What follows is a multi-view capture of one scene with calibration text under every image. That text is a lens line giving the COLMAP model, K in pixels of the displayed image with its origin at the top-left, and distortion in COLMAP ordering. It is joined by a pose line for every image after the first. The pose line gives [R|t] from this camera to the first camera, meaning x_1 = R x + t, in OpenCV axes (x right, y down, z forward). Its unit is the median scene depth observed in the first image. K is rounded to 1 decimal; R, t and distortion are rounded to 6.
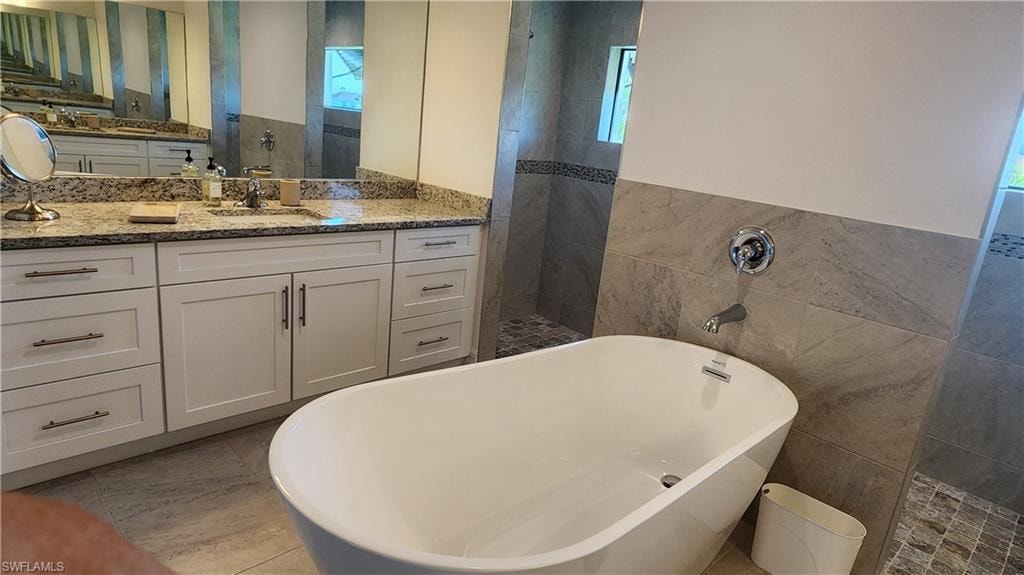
lens RADIAL K [[596.1, 0, 512.0], [0, 596.1, 287.5], [0, 0, 1]] dist [0.003101, -0.000113]
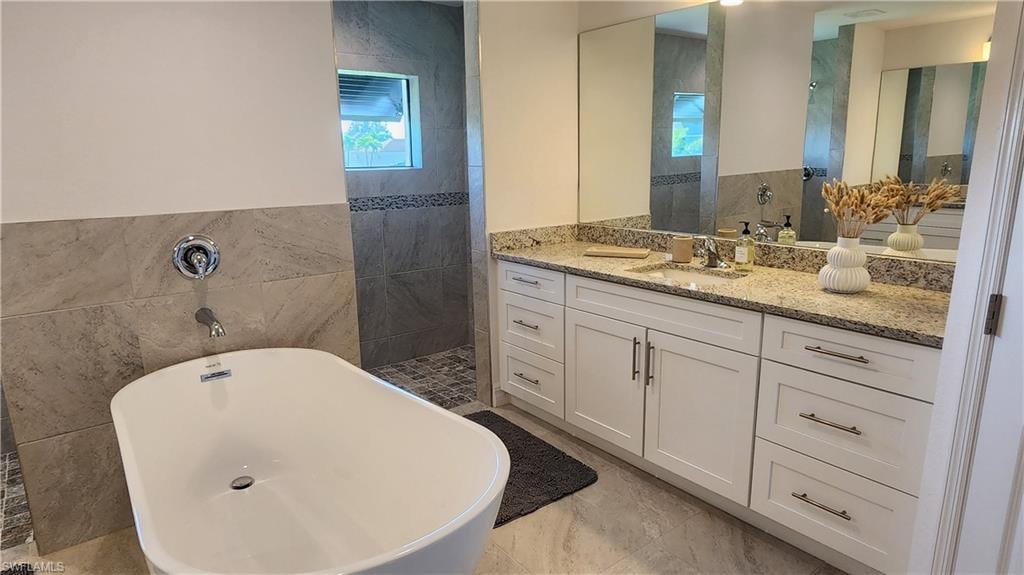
lens RADIAL K [[596.1, 0, 512.0], [0, 596.1, 287.5], [0, 0, 1]] dist [0.003101, -0.000113]
pose [[0.110132, -0.316015, 0.942340, -0.553689], [0.290002, 0.917069, 0.273647, -0.137384], [-0.950668, 0.243143, 0.192644, 0.257418]]
